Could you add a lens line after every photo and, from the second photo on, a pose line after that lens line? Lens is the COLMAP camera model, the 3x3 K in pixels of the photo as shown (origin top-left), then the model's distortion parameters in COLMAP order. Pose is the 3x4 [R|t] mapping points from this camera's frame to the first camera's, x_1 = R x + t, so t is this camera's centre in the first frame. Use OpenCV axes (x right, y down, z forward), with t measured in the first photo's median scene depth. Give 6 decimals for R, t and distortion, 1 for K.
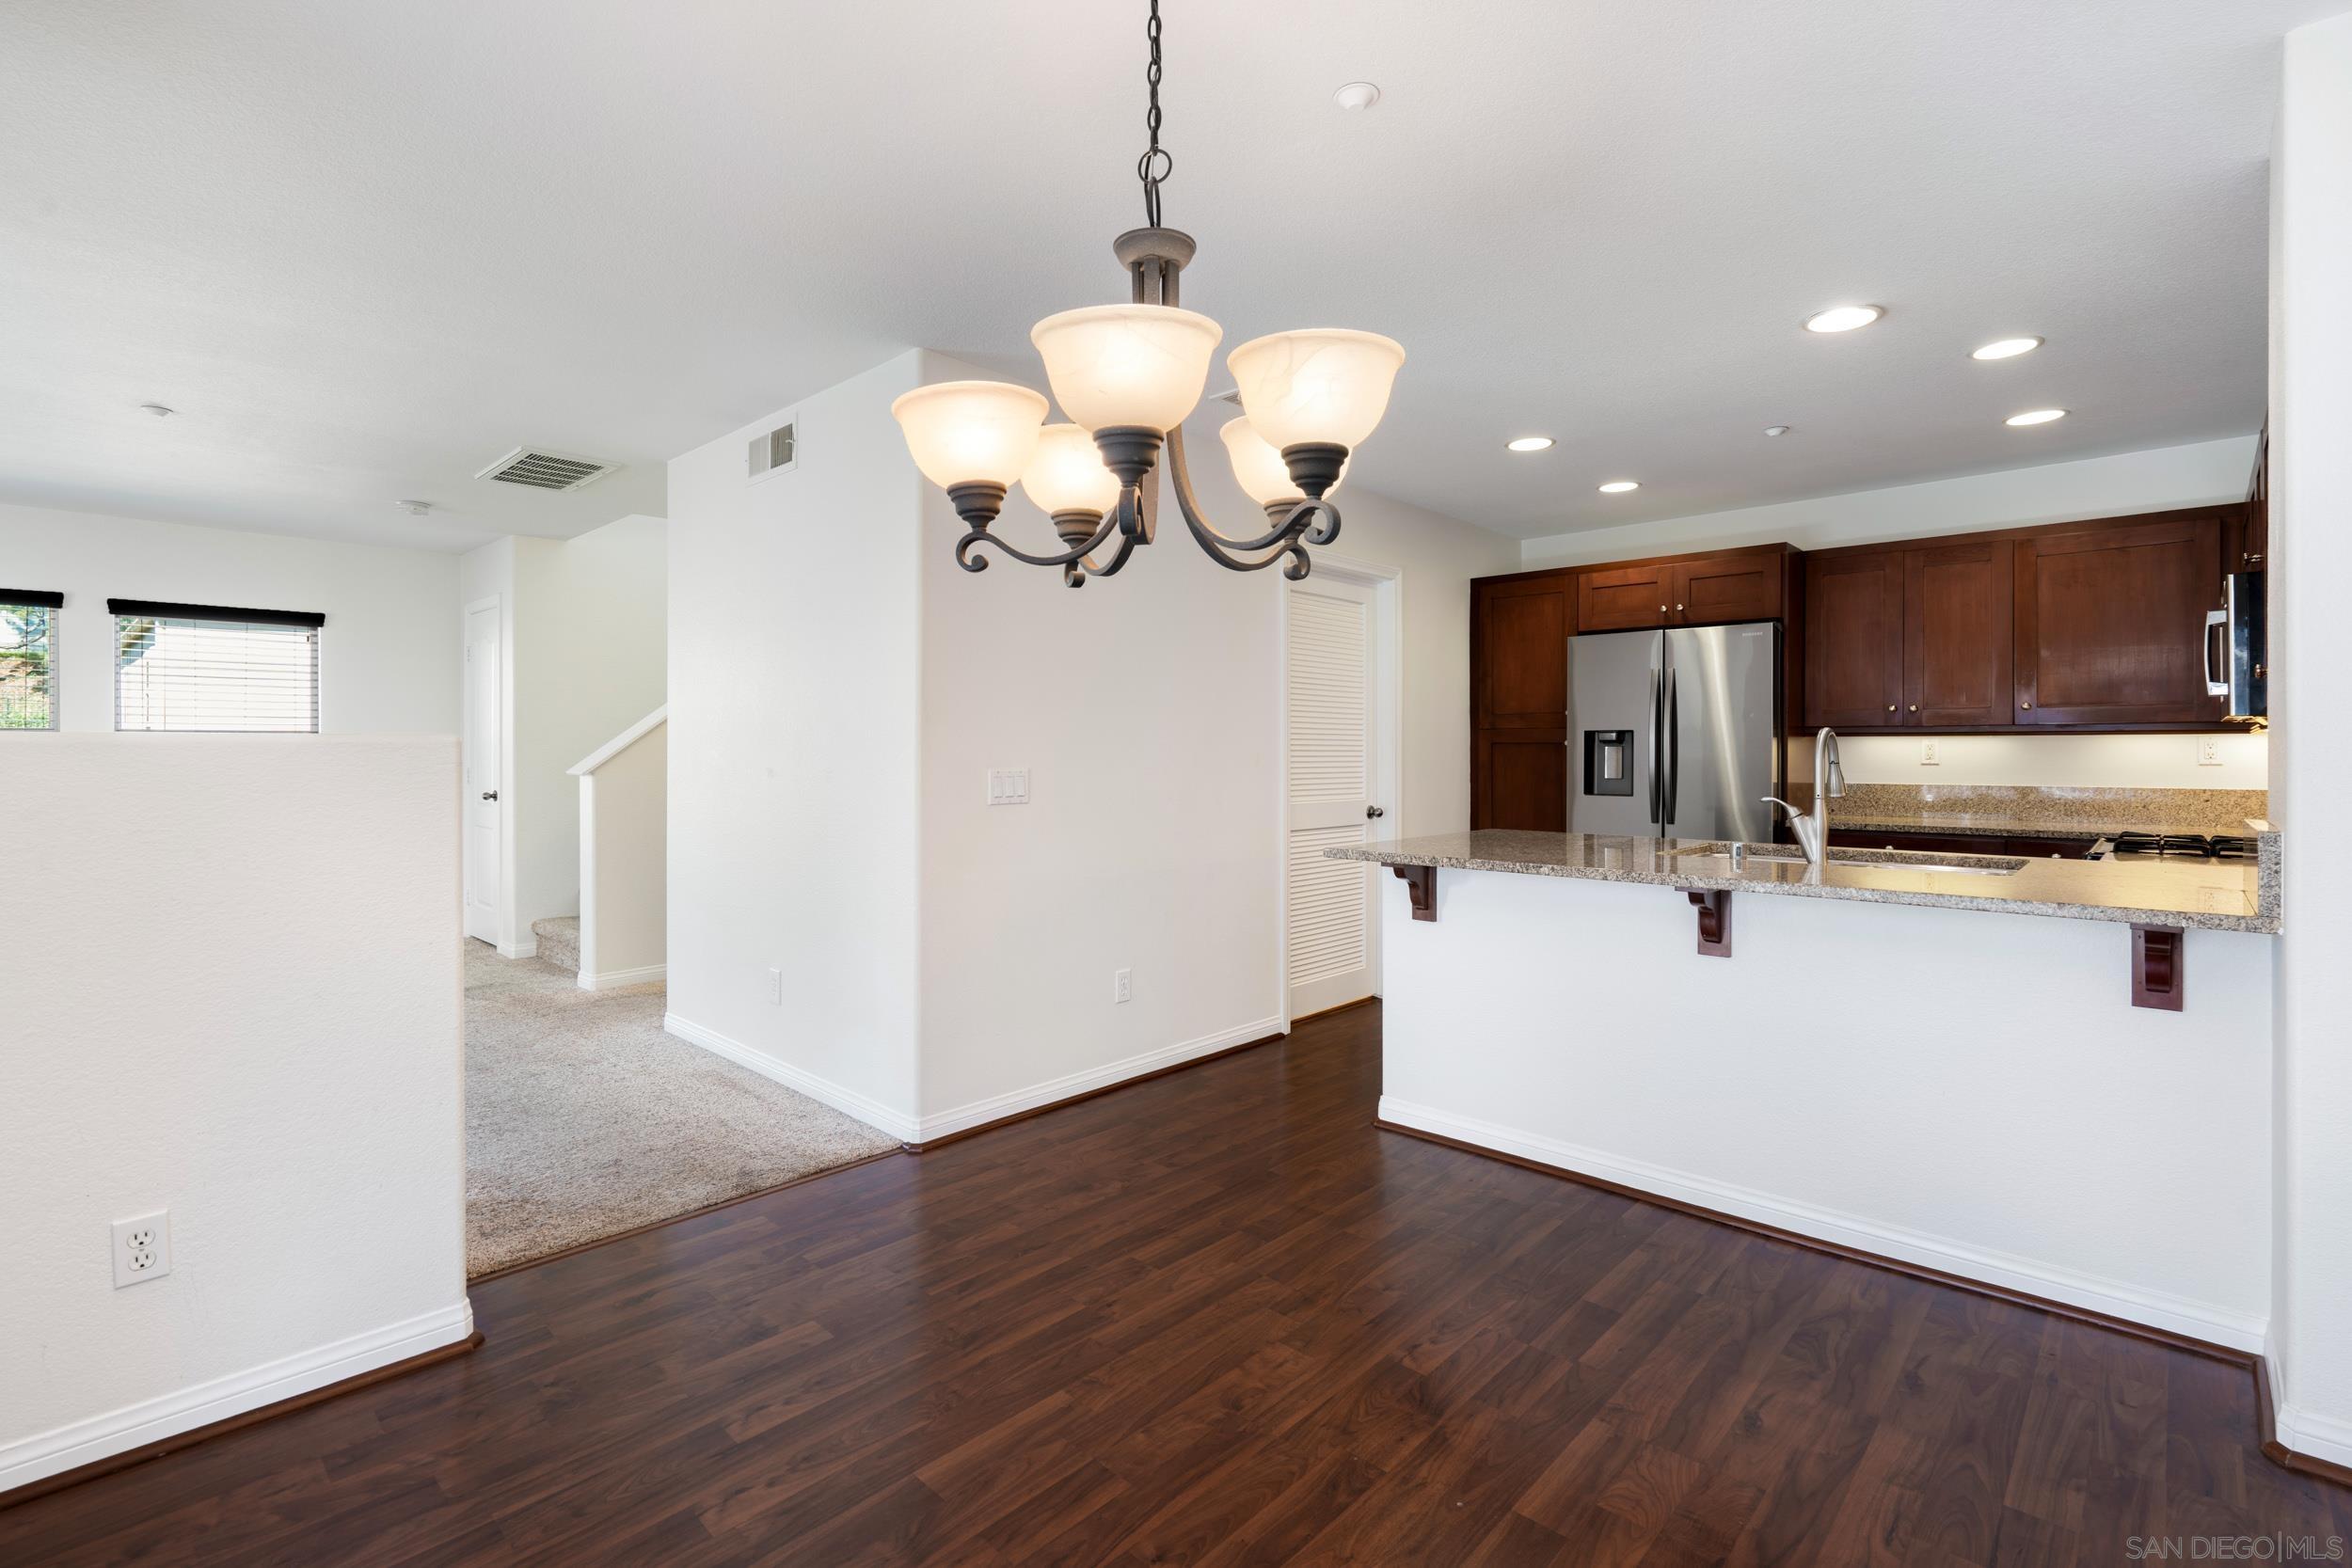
lens RADIAL K [[1073.1, 0, 1193.9], [0, 1073.1, 757.6], [0, 0, 1]] dist [-0.007509, 0.000755]
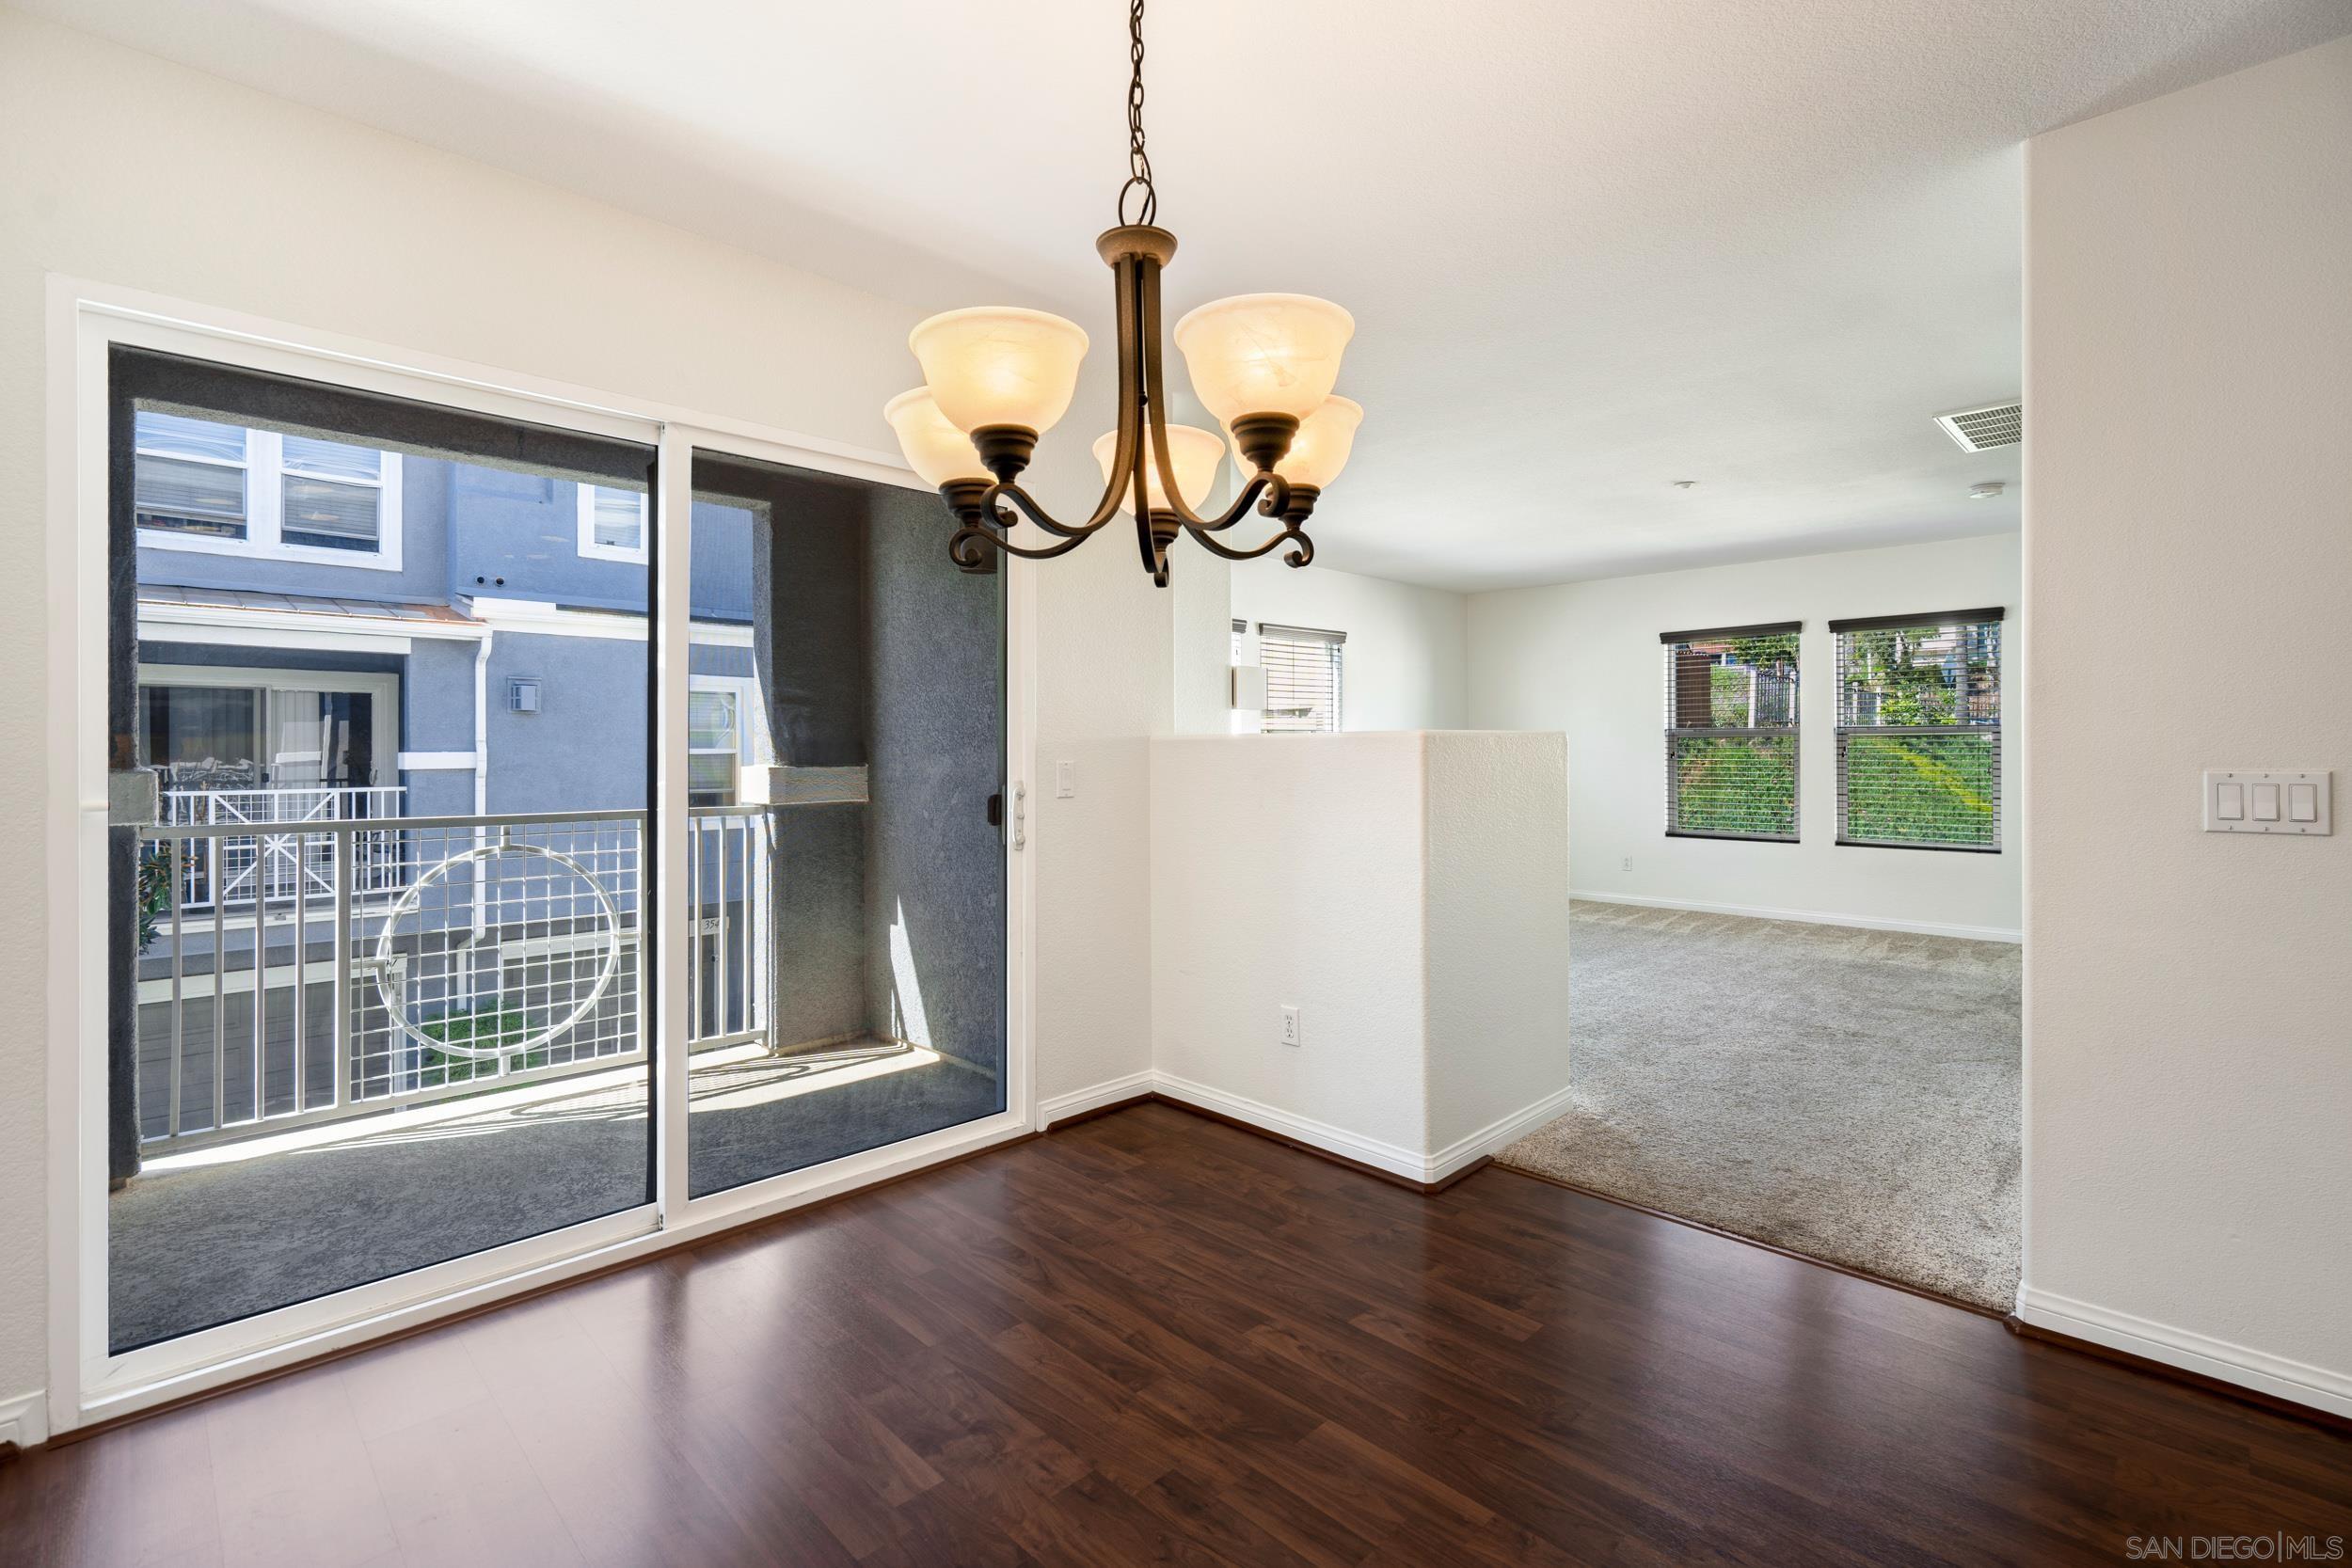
lens RADIAL K [[1073.1, 0, 1152.3], [0, 1073.1, 761.3], [0, 0, 1]] dist [-0.007509, 0.000755]
pose [[-0.060467, 0.013907, -0.998073, 0.342692], [-0.003697, 0.999893, 0.014157, -0.001494], [0.998163, 0.004546, -0.060409, 0.376249]]
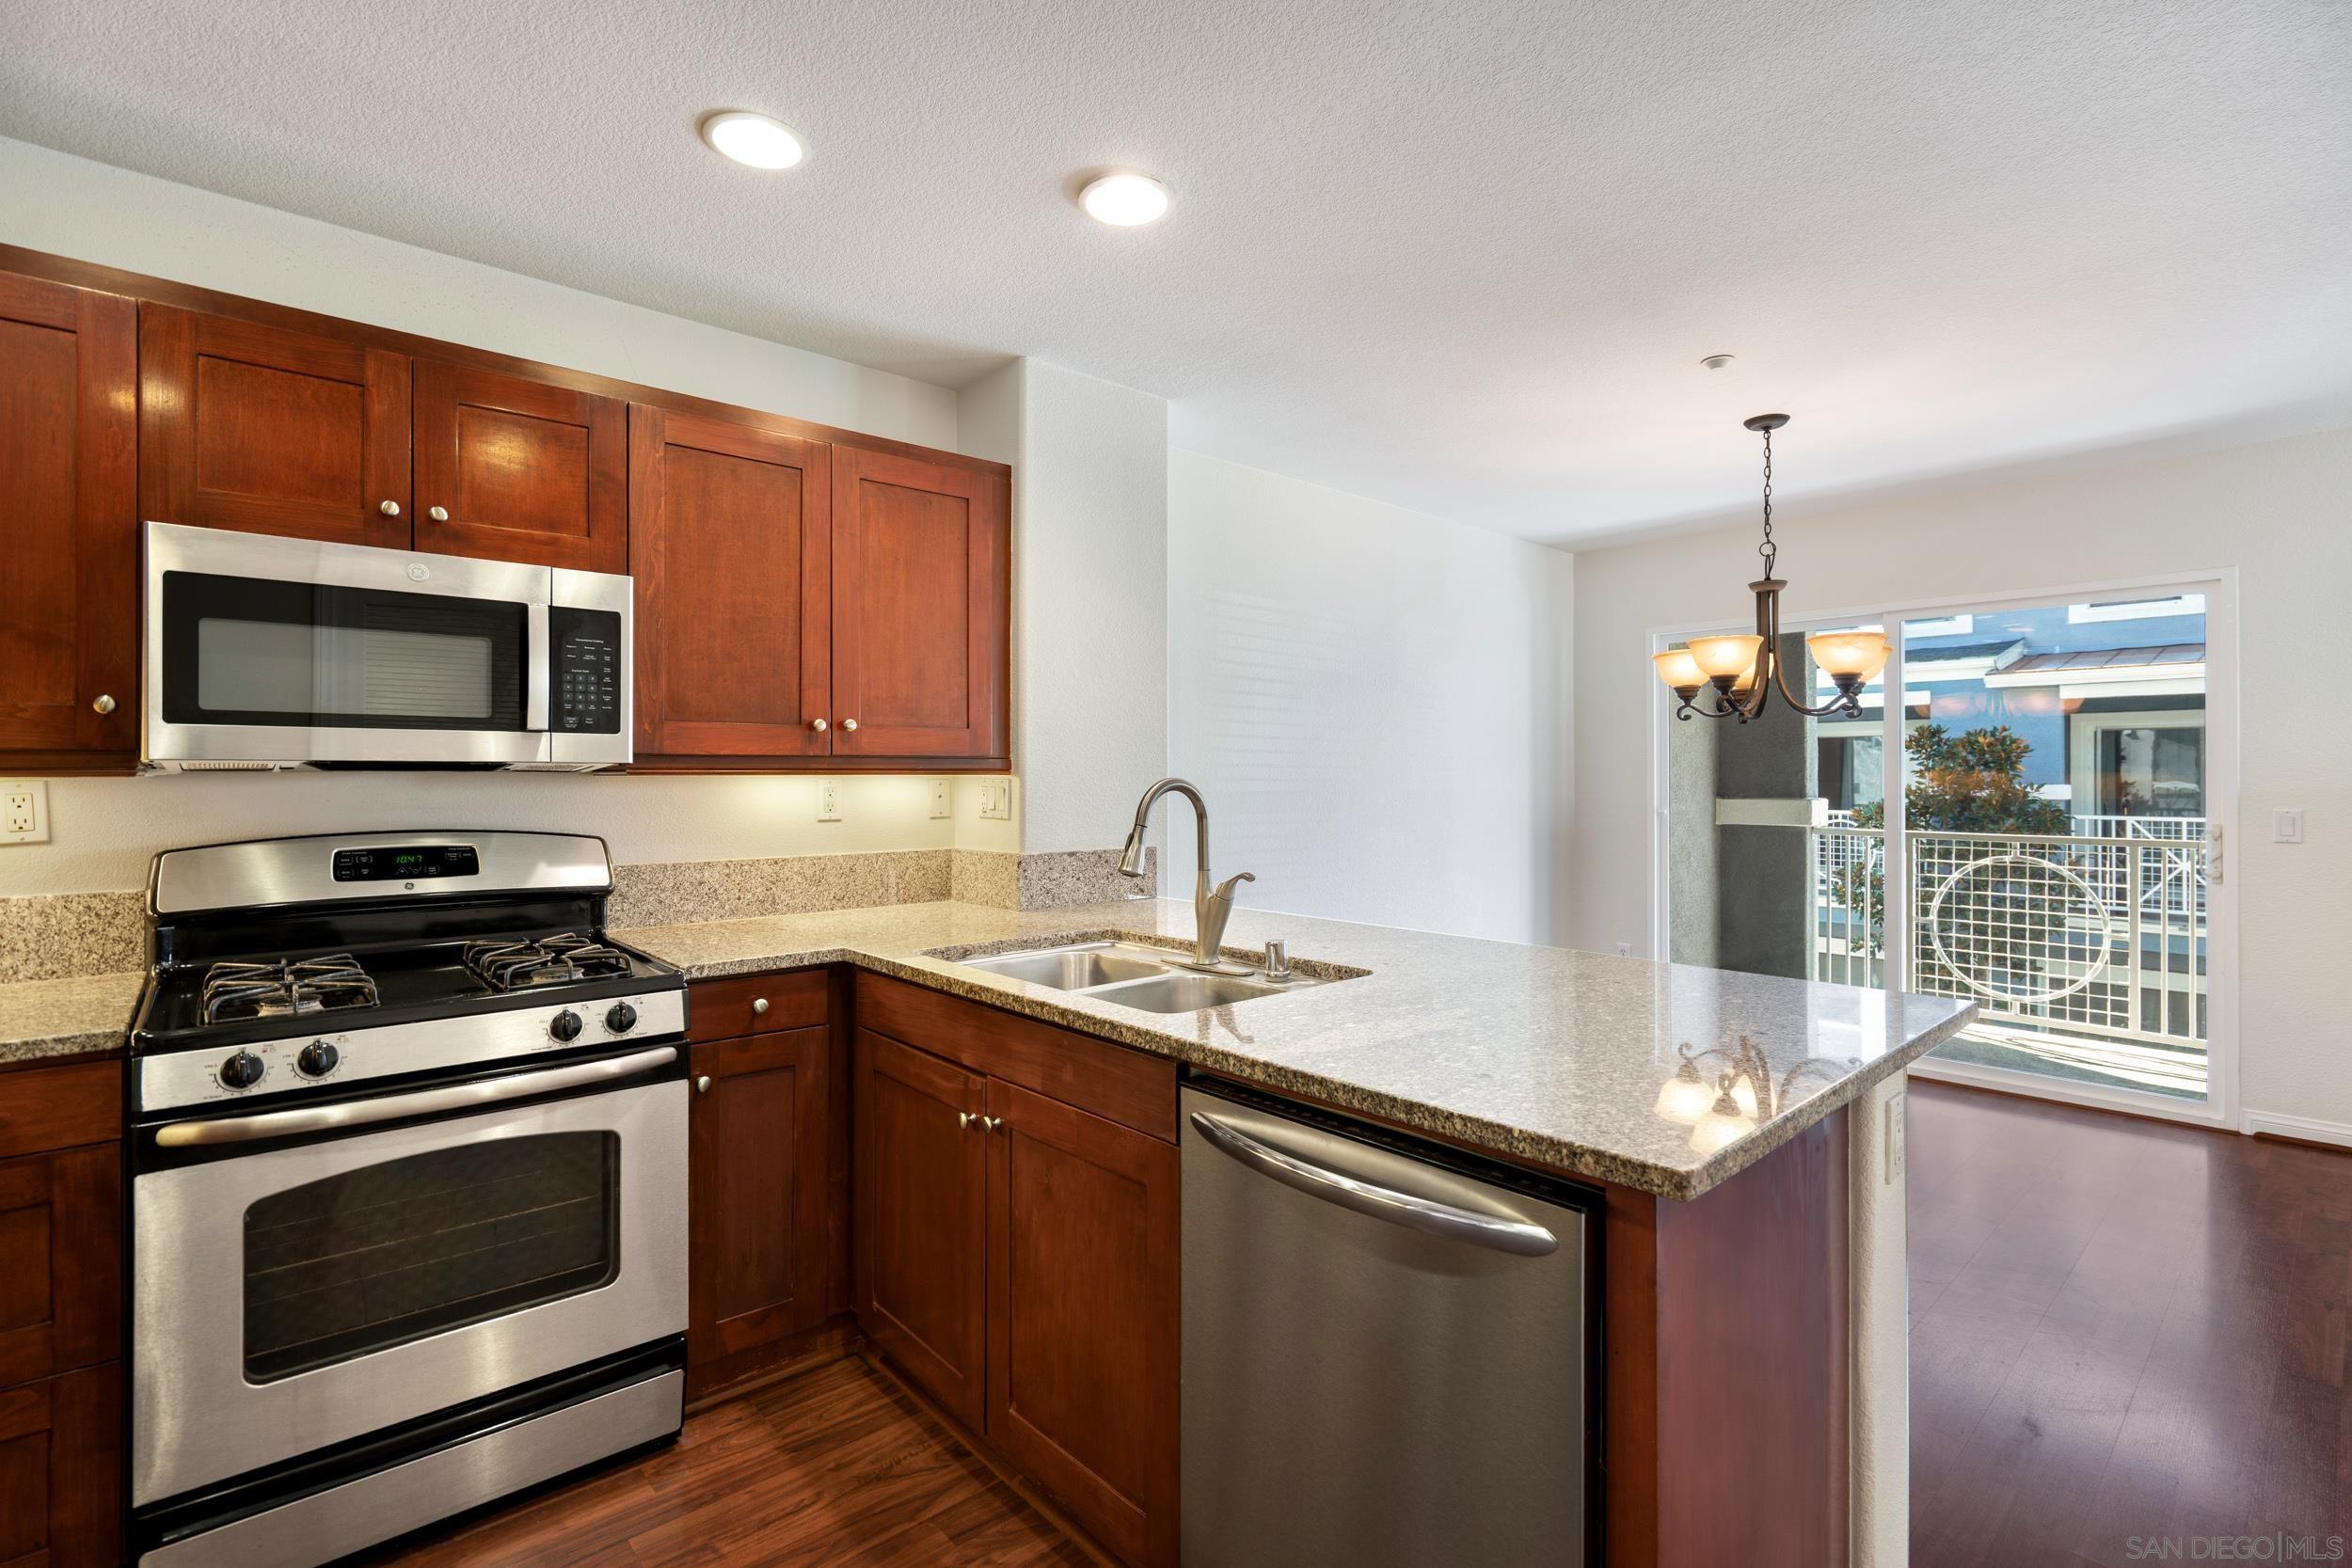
lens RADIAL K [[1073.1, 0, 1185.3], [0, 1073.1, 775.6], [0, 0, 1]] dist [-0.007509, 0.000755]
pose [[-0.995532, 0.001598, 0.094410, 0.361928], [0.002136, 0.999982, 0.005591, -0.024076], [-0.094400, 0.005768, -0.995518, 1.207597]]
